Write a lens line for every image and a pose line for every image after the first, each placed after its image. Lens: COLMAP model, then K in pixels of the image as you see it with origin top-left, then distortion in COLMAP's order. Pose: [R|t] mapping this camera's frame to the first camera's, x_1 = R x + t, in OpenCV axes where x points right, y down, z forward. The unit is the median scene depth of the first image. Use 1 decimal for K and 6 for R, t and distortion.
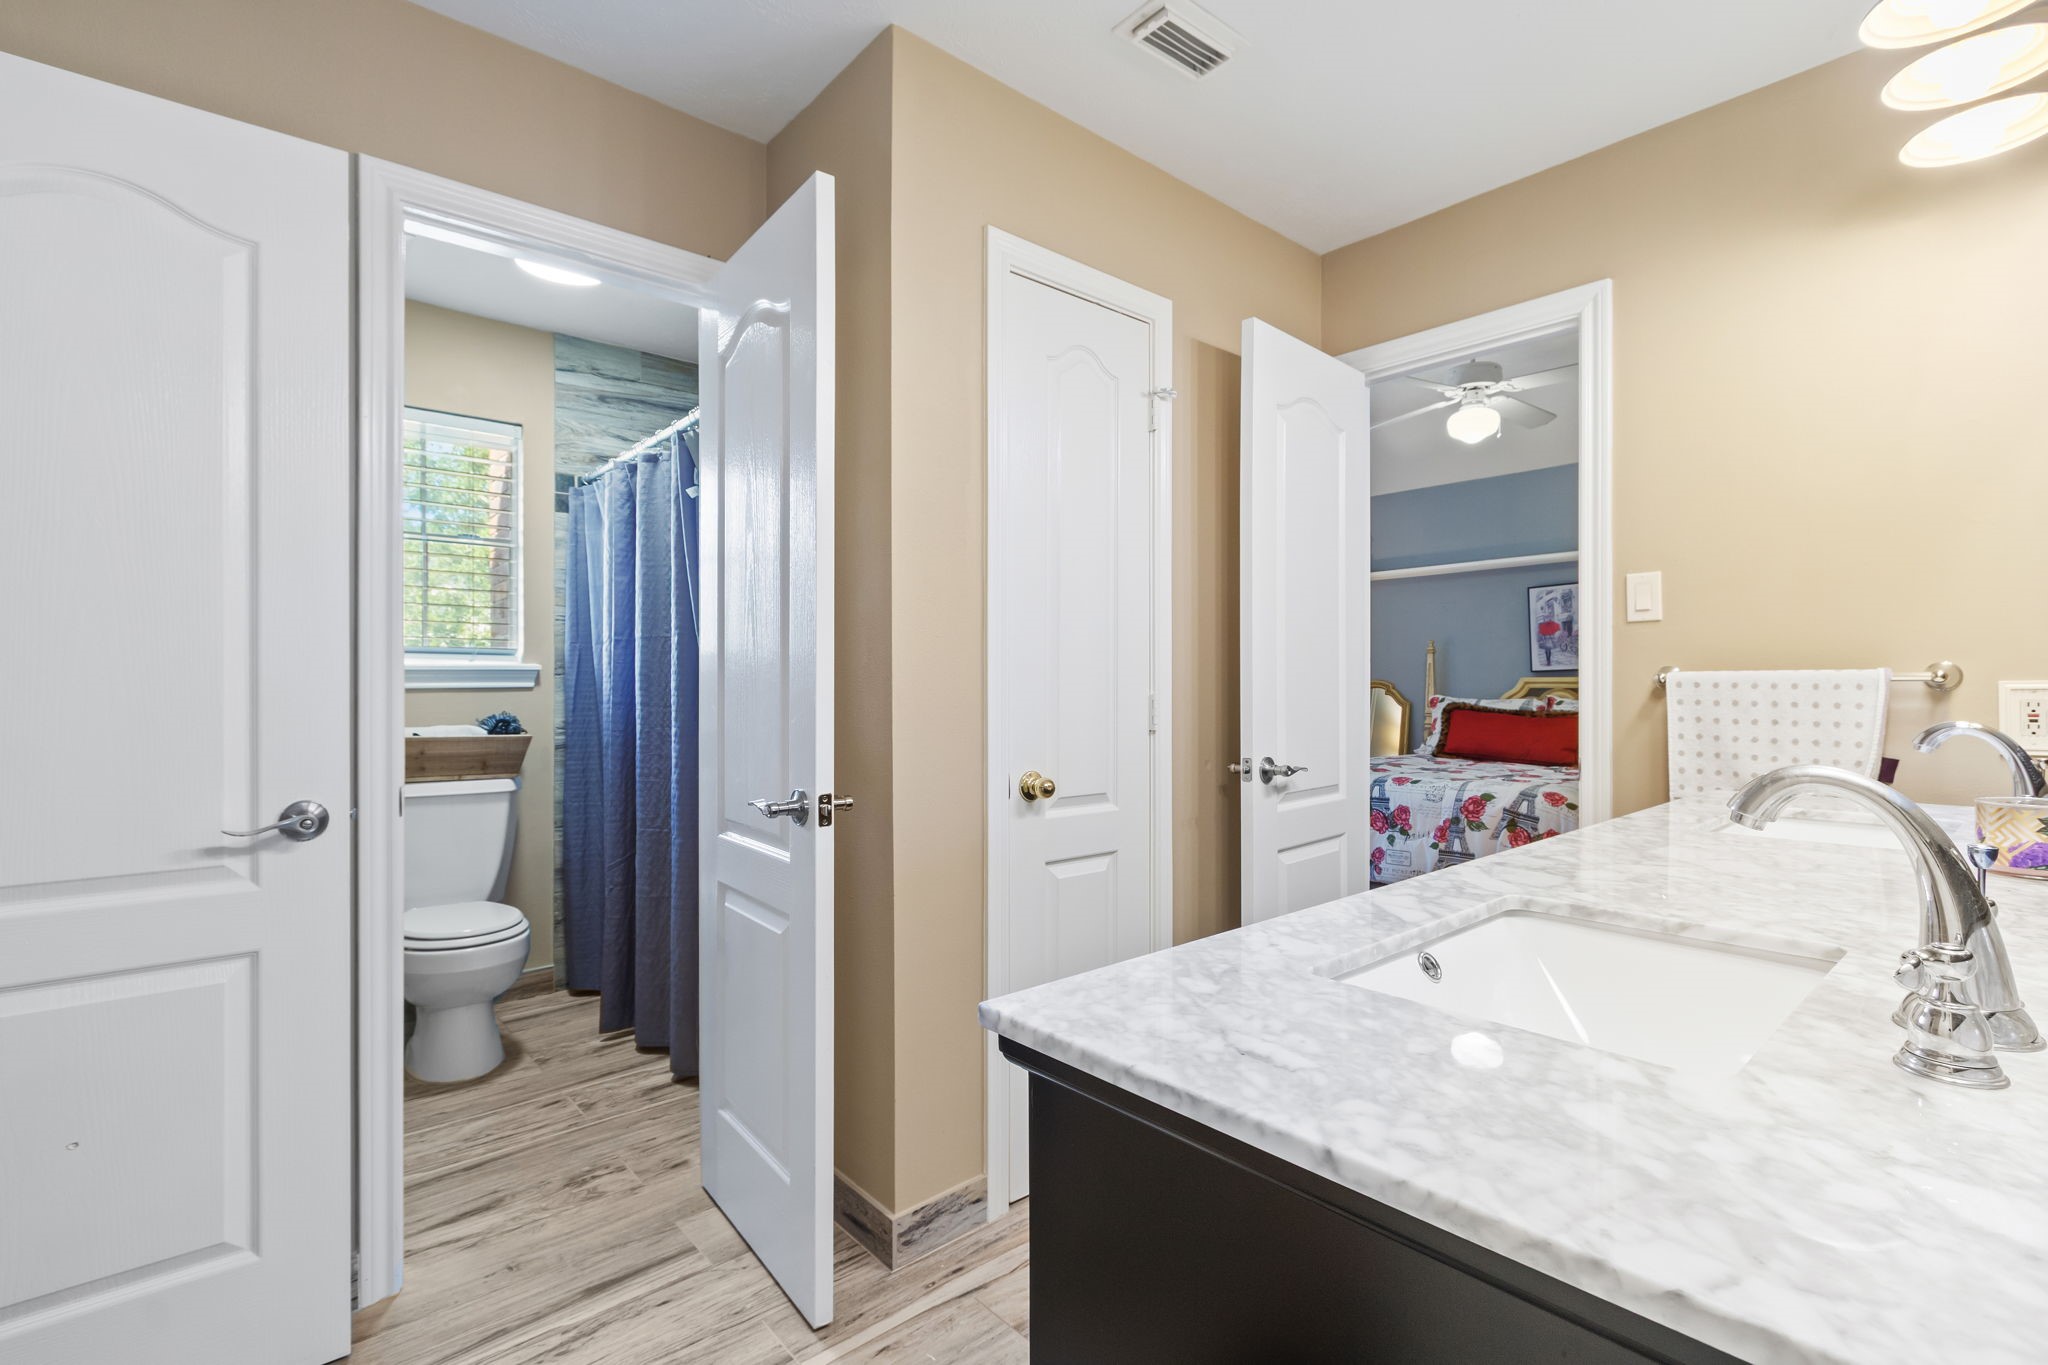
lens RADIAL K [[938.2, 0, 1021.0], [0, 938.2, 682.4], [0, 0, 1]] dist [0.003183, -0.000411]
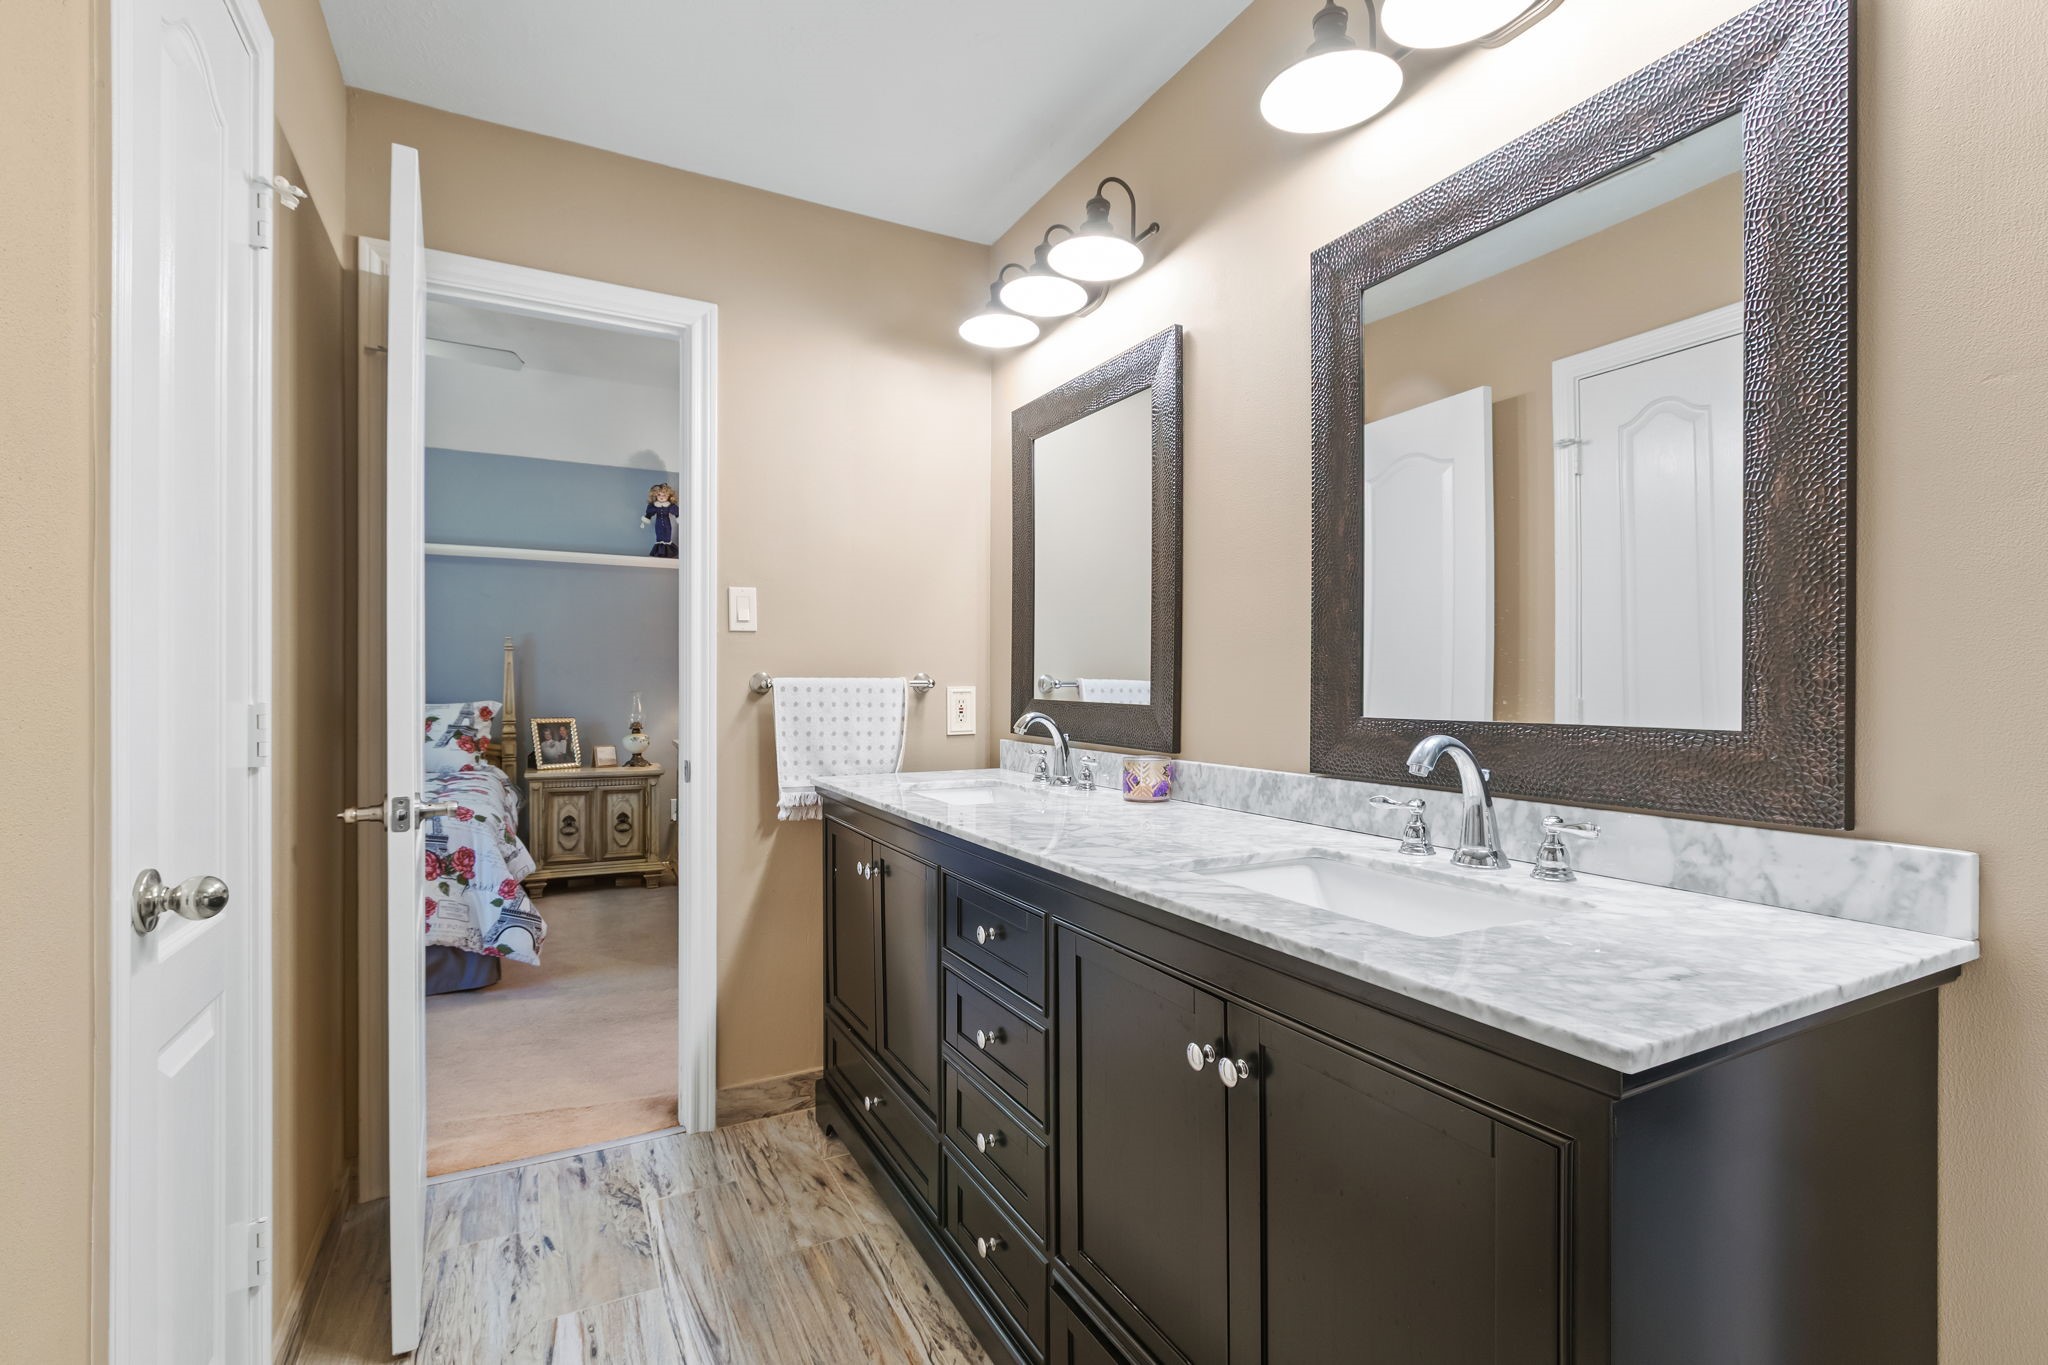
lens RADIAL K [[938.2, 0, 1023.2], [0, 938.2, 685.0], [0, 0, 1]] dist [0.003183, -0.000411]
pose [[0.224819, 0.004097, 0.974392, -0.362217], [-0.003057, 0.999989, -0.003500, 0.000758], [-0.974396, -0.002192, 0.224829, 0.473598]]
